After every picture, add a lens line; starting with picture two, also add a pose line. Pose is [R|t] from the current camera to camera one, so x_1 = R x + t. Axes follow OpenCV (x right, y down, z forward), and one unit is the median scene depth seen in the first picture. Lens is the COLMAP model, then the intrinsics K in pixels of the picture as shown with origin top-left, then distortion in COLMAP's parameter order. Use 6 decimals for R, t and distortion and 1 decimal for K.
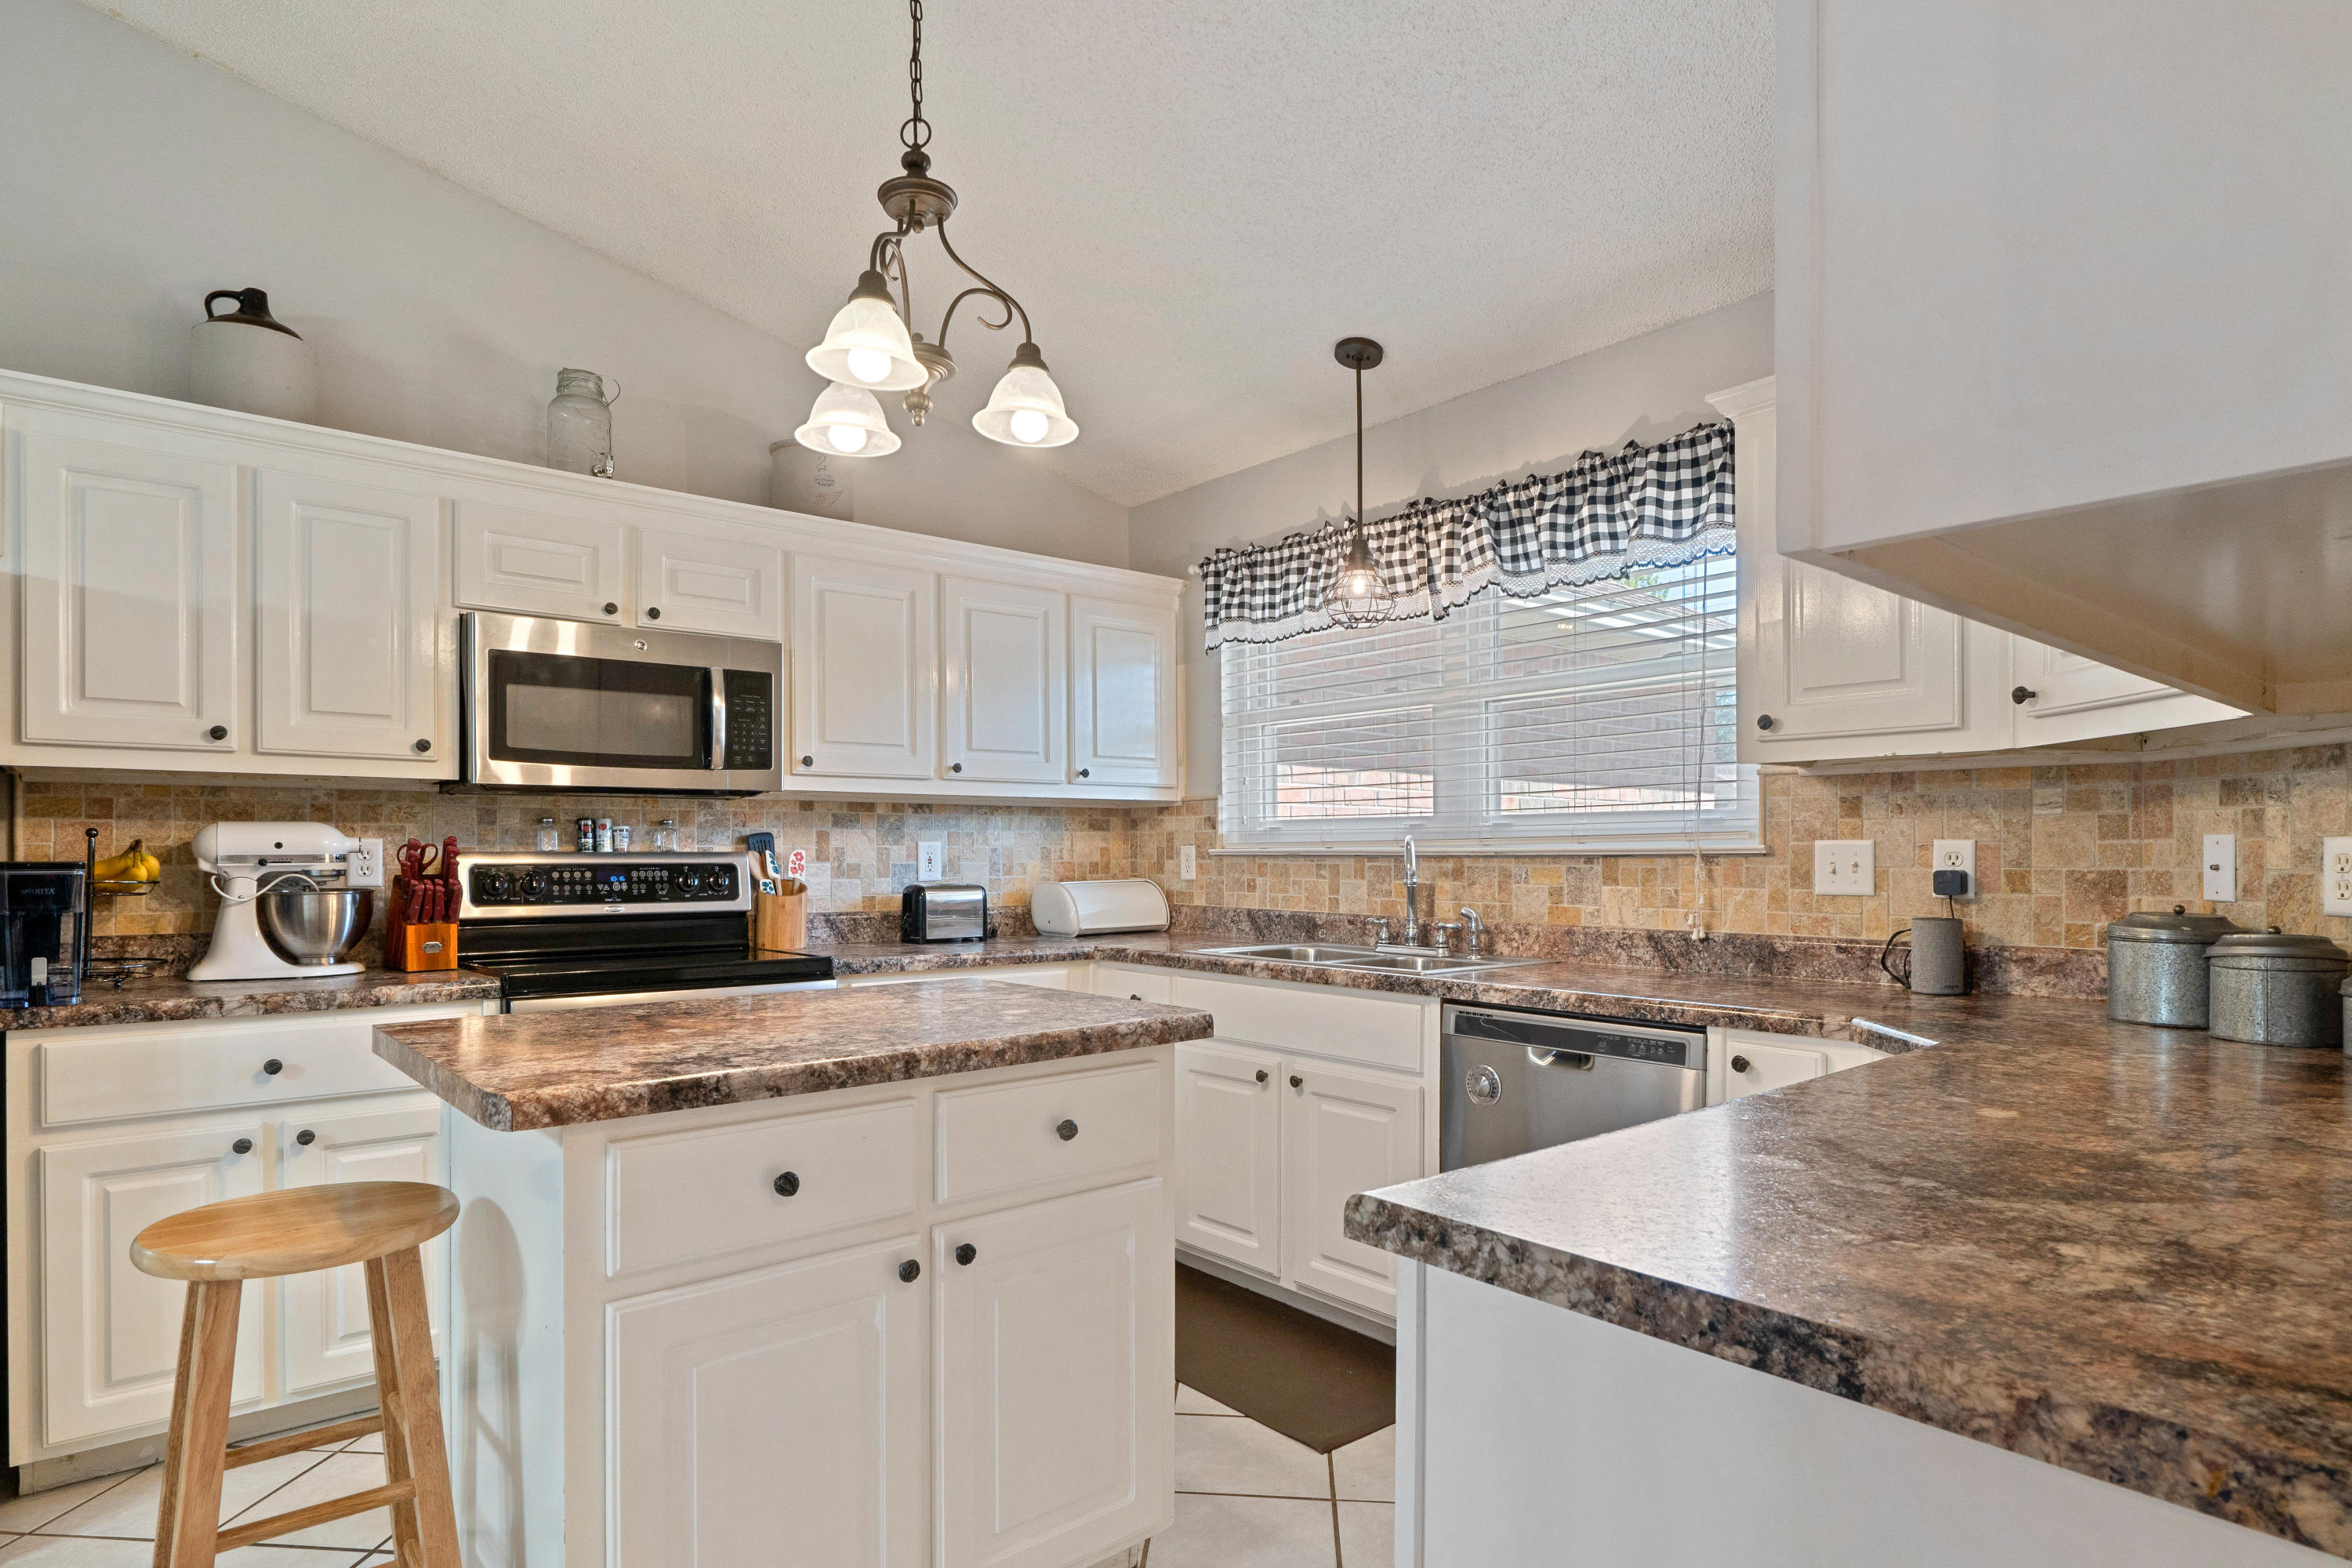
lens RADIAL K [[1259.2, 0, 1166.4], [0, 1259.2, 852.9], [0, 0, 1]] dist [-0.000195, -0.000196]
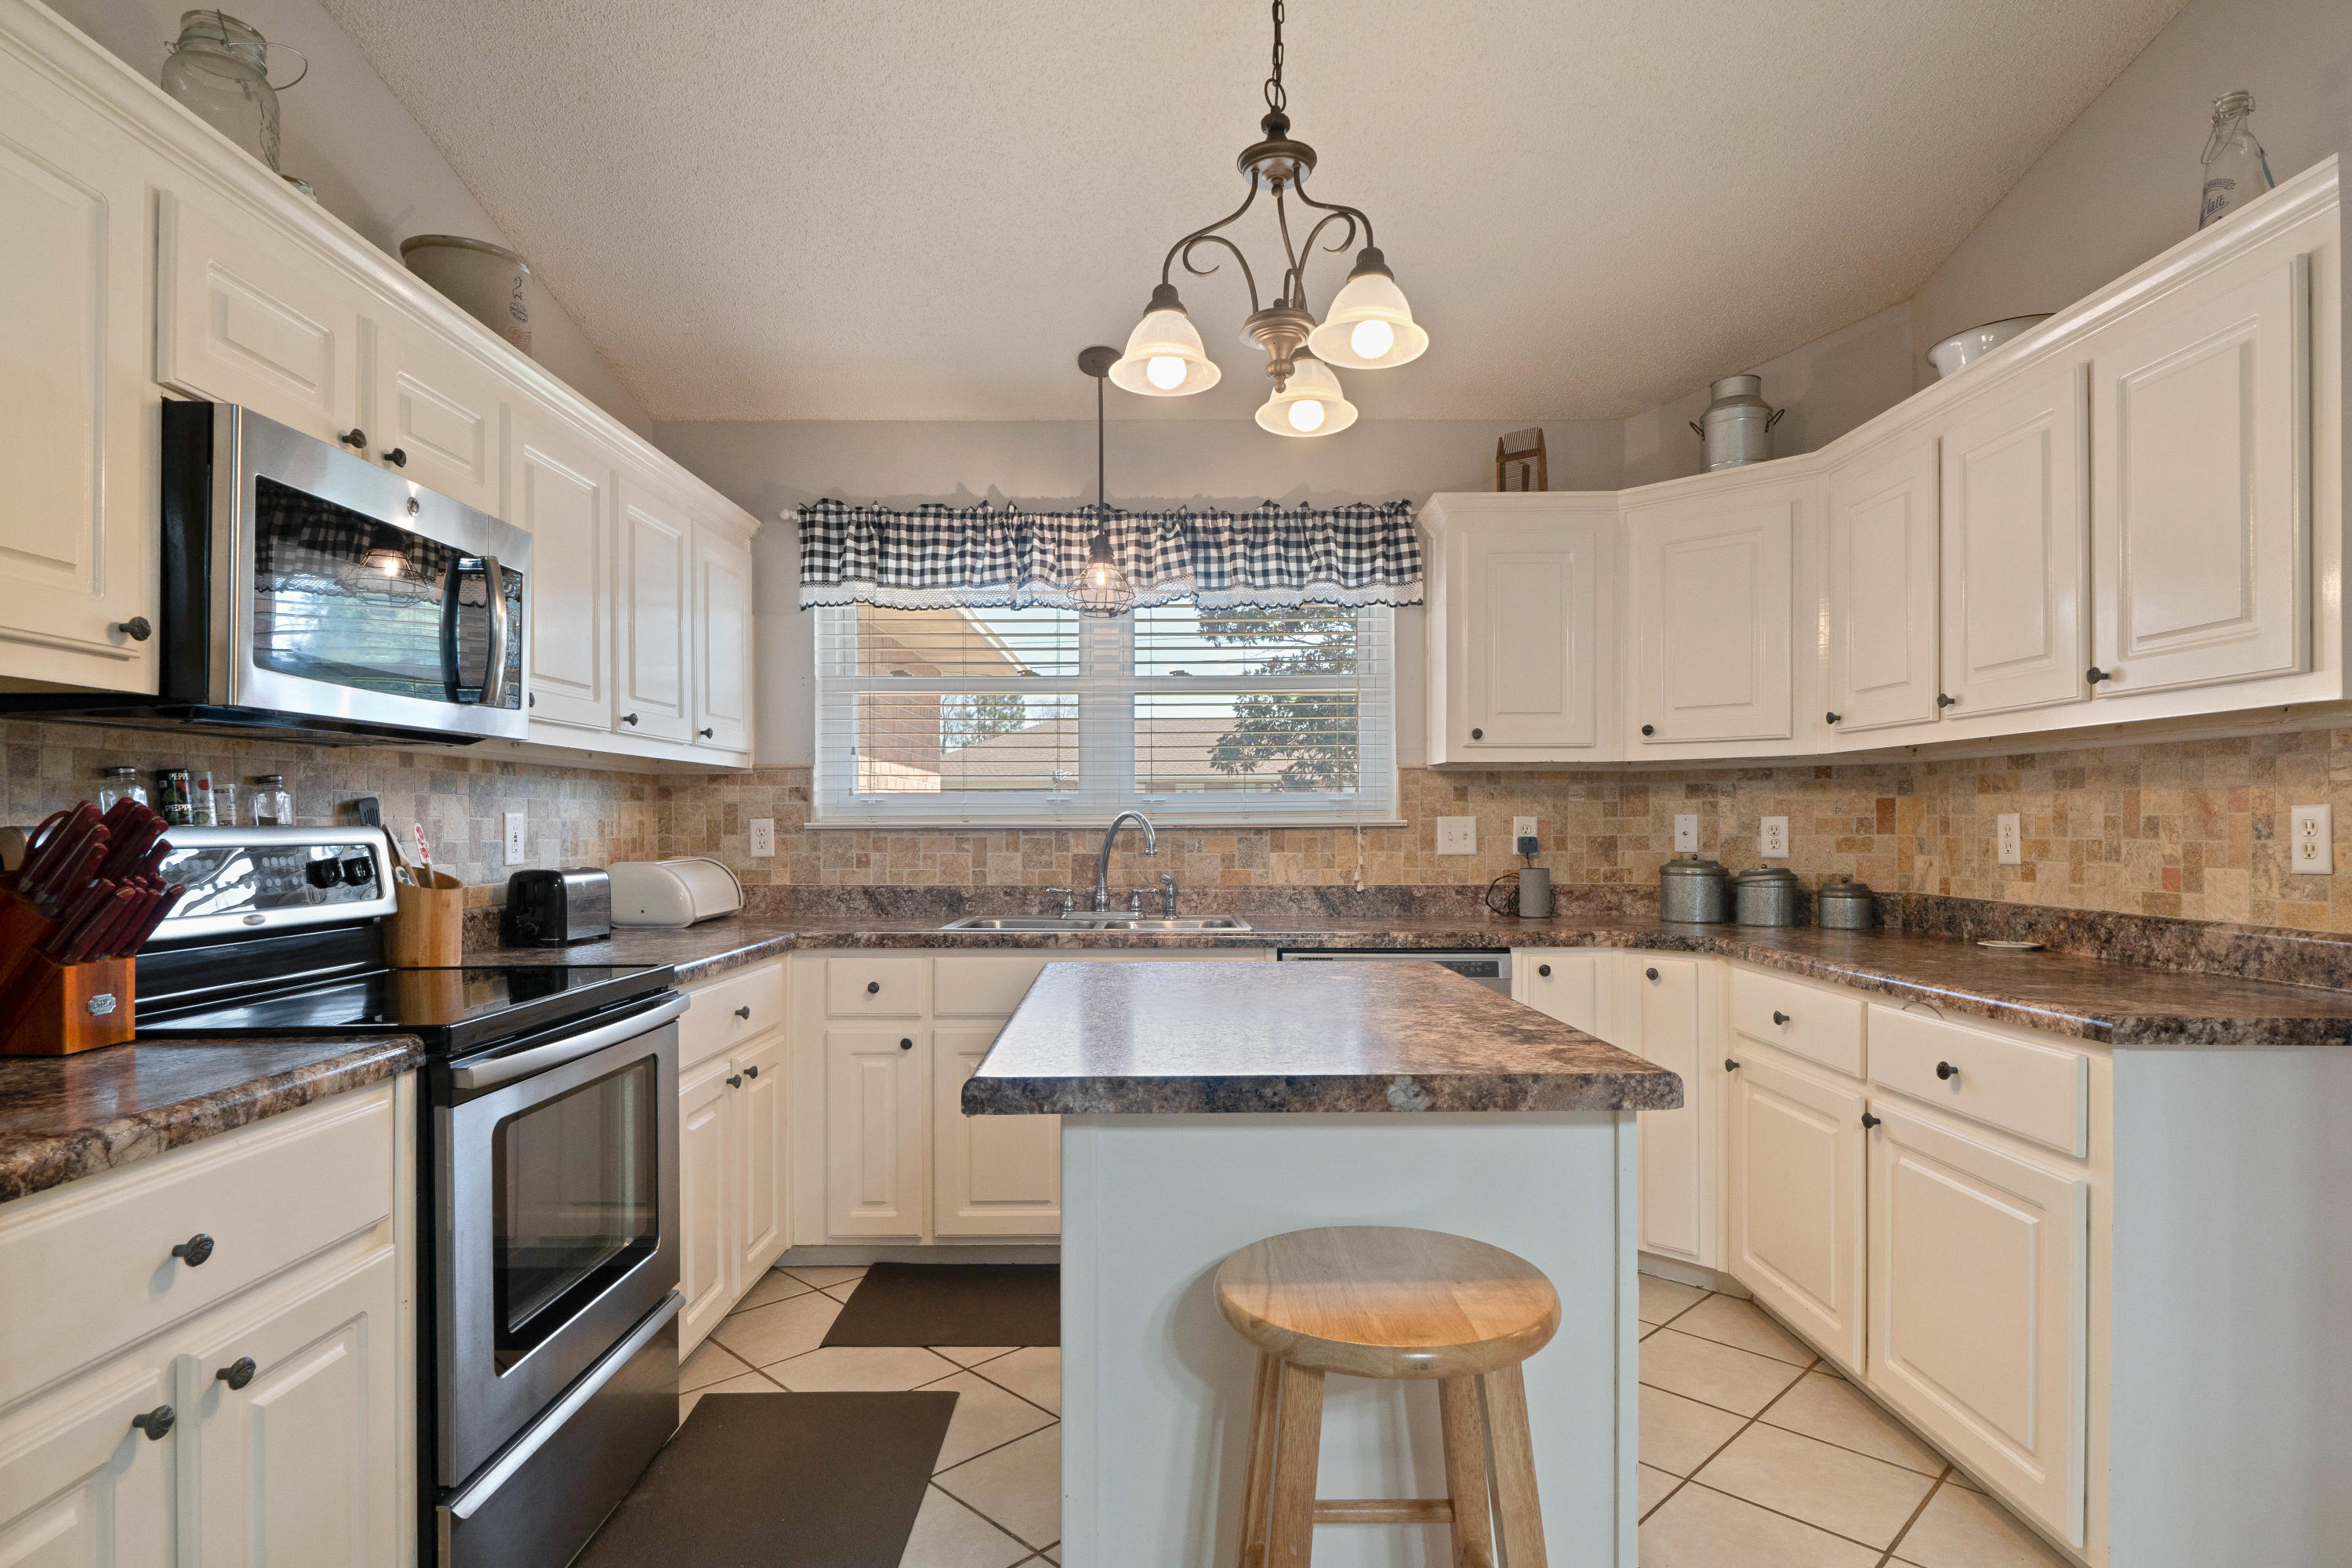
lens RADIAL K [[1236.6, 0, 1167.9], [0, 1236.6, 825.7], [0, 0, 1]] dist [-0.004964, -0.001153]
pose [[0.641547, -0.001031, 0.767083, -0.652039], [0.002038, 0.999998, -0.000361, 0.000032], [-0.767081, 0.001795, 0.641548, 0.295072]]
